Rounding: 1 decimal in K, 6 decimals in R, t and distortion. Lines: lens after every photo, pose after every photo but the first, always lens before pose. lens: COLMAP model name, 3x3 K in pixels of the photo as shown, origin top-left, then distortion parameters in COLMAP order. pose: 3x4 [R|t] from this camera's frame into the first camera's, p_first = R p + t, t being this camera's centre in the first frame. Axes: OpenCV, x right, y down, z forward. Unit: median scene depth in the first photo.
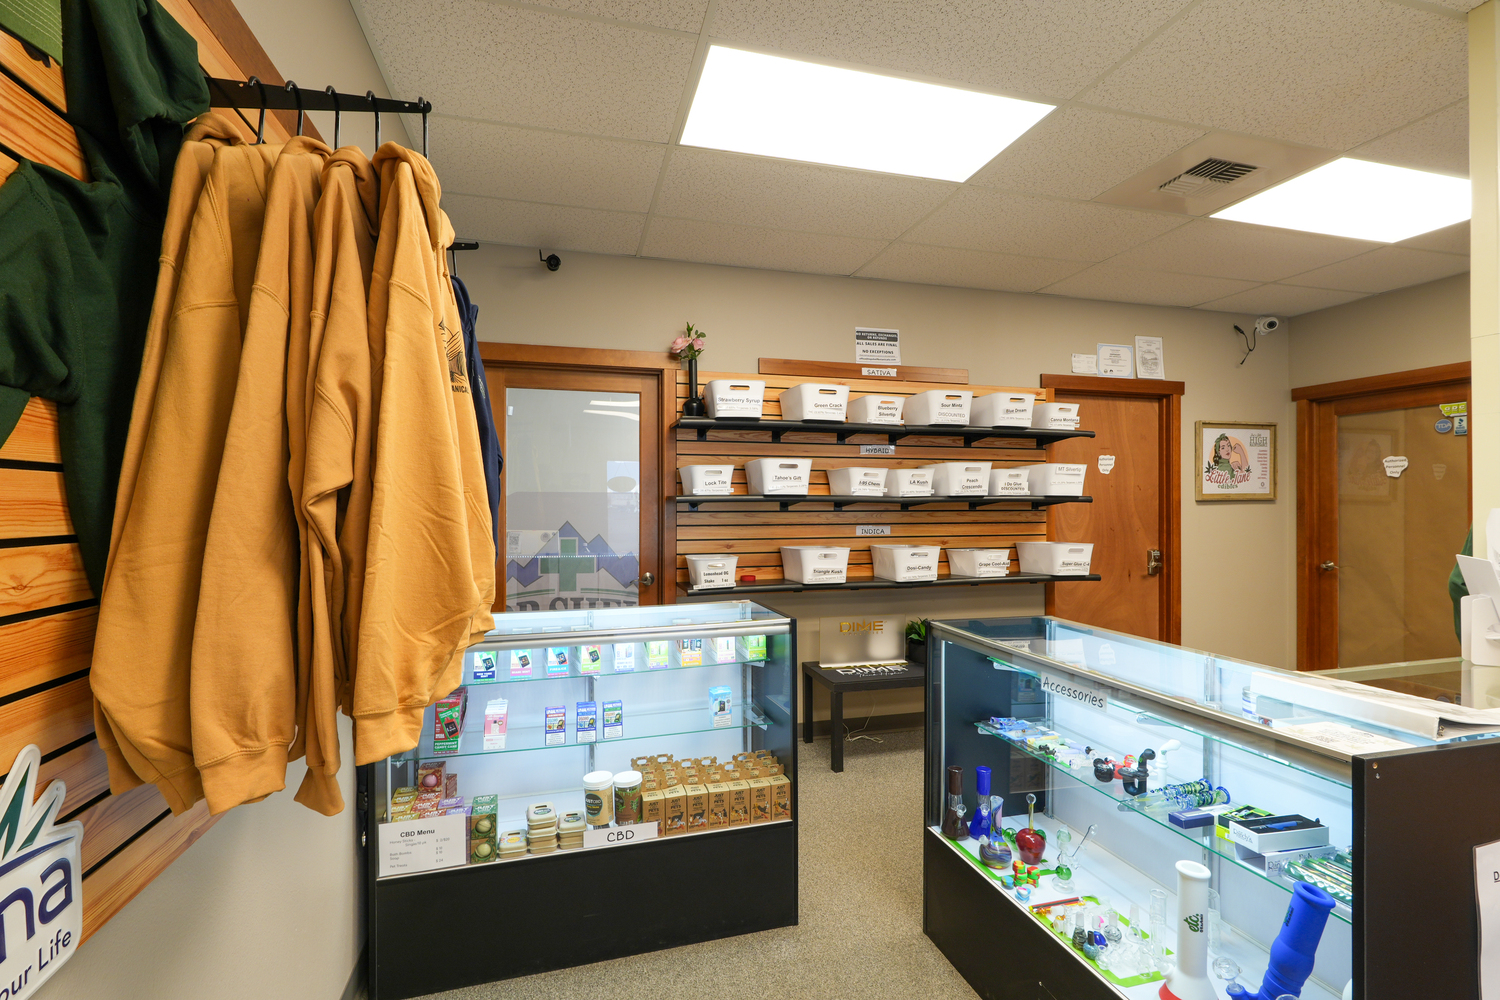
lens RADIAL K [[683.3, 0, 753.3], [0, 683.3, 499.3], [0, 0, 1]] dist [-0.002881, -0.000321]
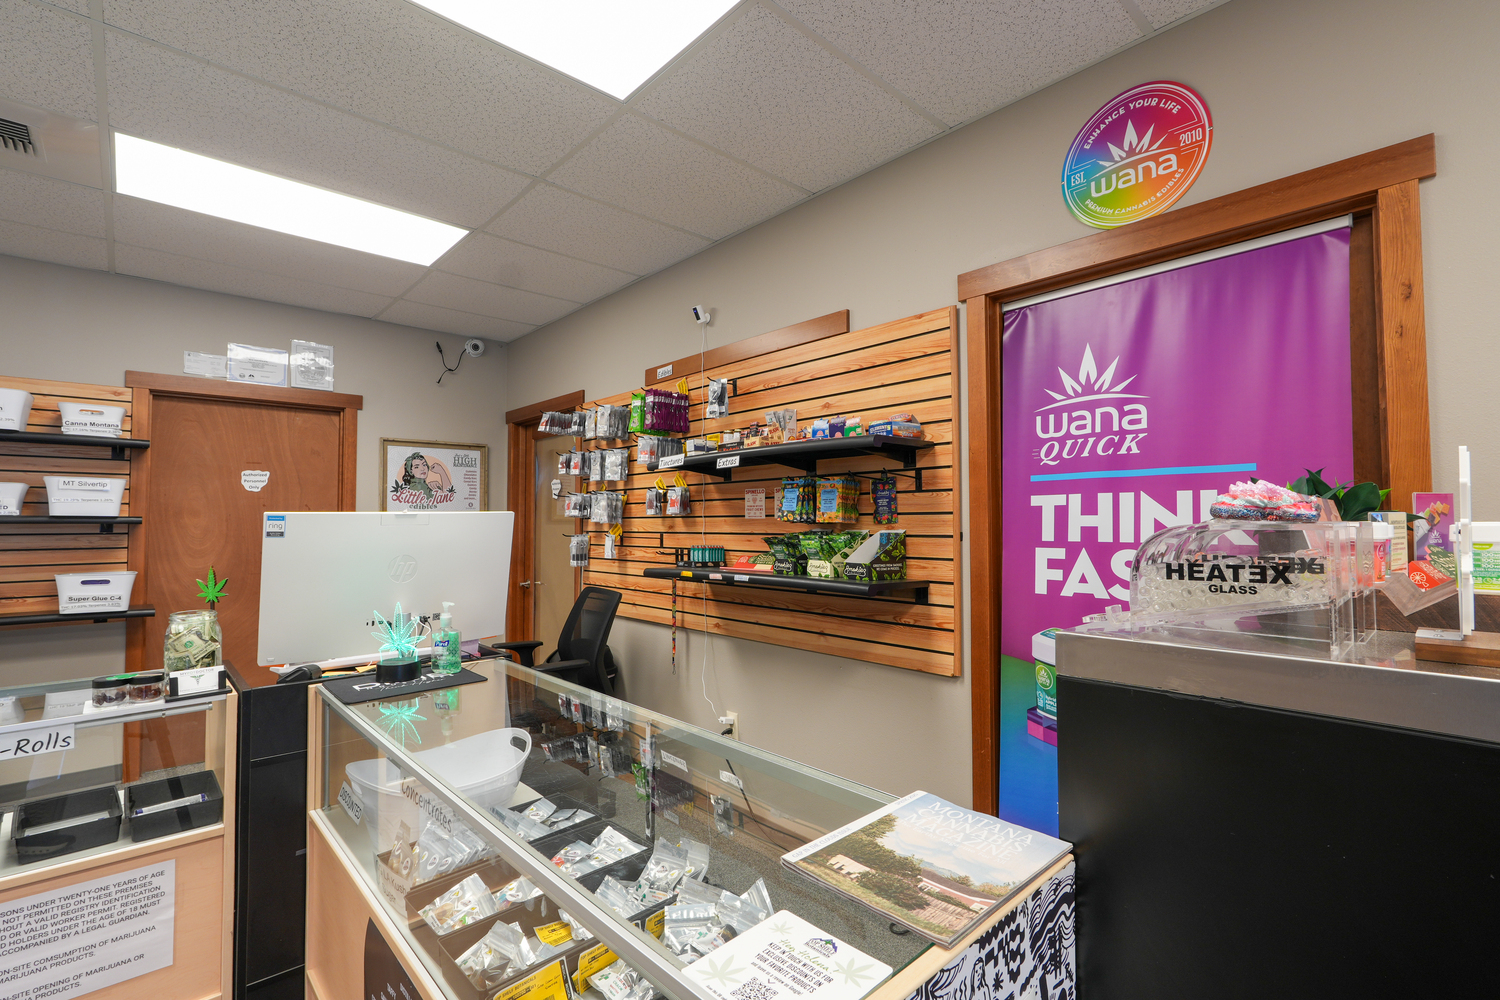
lens RADIAL K [[683.3, 0, 748.5], [0, 683.3, 502.8], [0, 0, 1]] dist [-0.002881, -0.000321]
pose [[0.890696, 0.009836, 0.454493, 0.672313], [0.001567, 0.999694, -0.024706, 0.000504], [-0.454597, 0.022718, 0.890407, -0.080987]]
